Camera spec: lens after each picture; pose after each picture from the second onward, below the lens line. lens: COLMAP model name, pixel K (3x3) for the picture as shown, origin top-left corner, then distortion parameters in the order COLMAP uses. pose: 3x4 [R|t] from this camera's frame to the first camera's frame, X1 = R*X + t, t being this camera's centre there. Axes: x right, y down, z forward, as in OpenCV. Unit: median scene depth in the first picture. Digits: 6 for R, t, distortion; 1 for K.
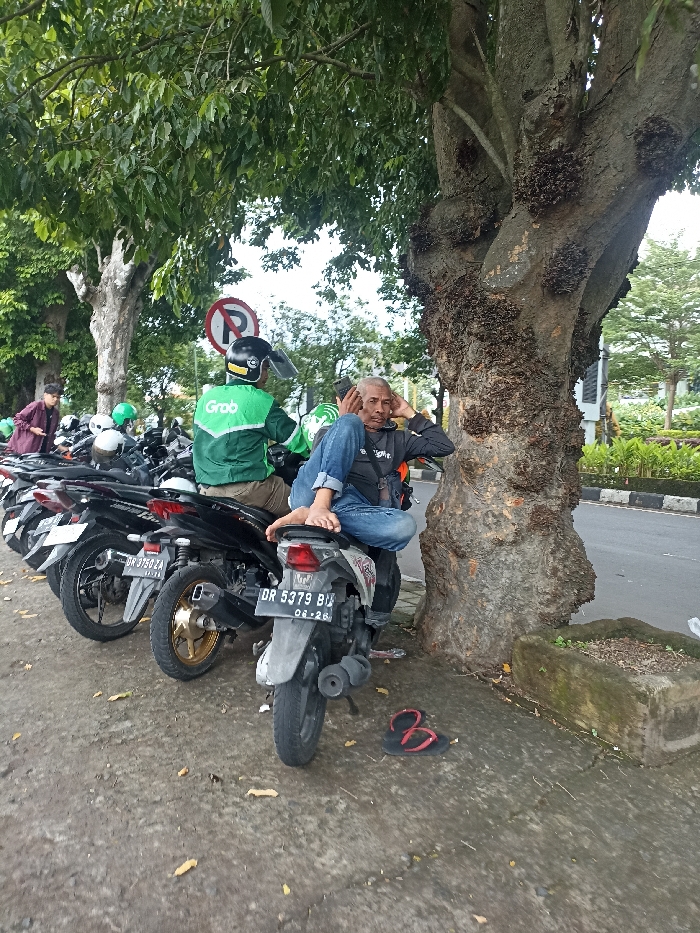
lens RADIAL K [[683.0, 0, 350.0], [0, 683.0, 466.5], [0, 0, 1]] dist [0.044198, -0.006623]
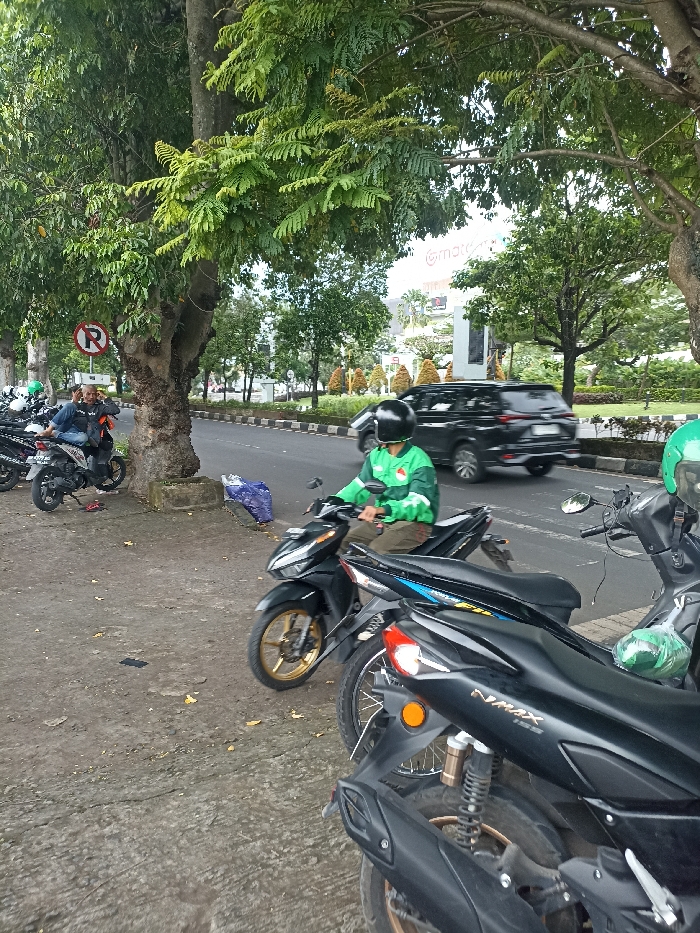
lens RADIAL K [[683.0, 0, 350.0], [0, 683.0, 466.5], [0, 0, 1]] dist [0.044198, -0.006623]
pose [[0.999725, -0.010390, 0.021045, 0.192914], [0.008924, 0.997603, 0.068624, 0.002610], [-0.021707, -0.068418, 0.997421, -0.336148]]
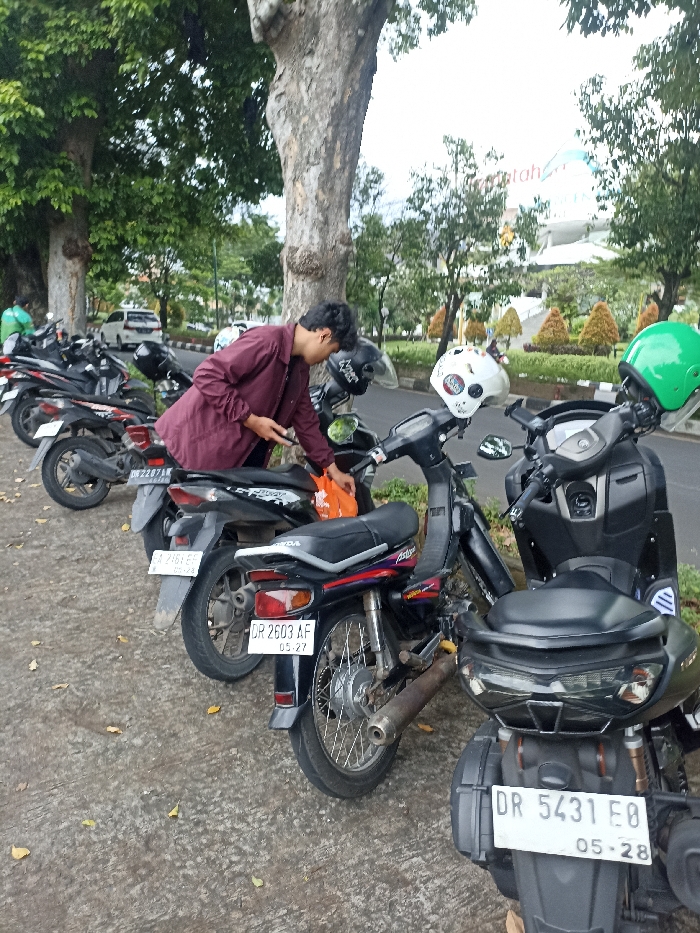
lens RADIAL K [[707.2, 0, 349.2], [0, 707.2, 494.9], [0, 0, 1]] dist [0.001277, 0.001817]
pose [[0.998623, 0.038901, 0.035198, -0.223742], [-0.044624, 0.982649, 0.180027, -0.035357], [-0.027584, -0.181350, 0.983032, 0.357391]]
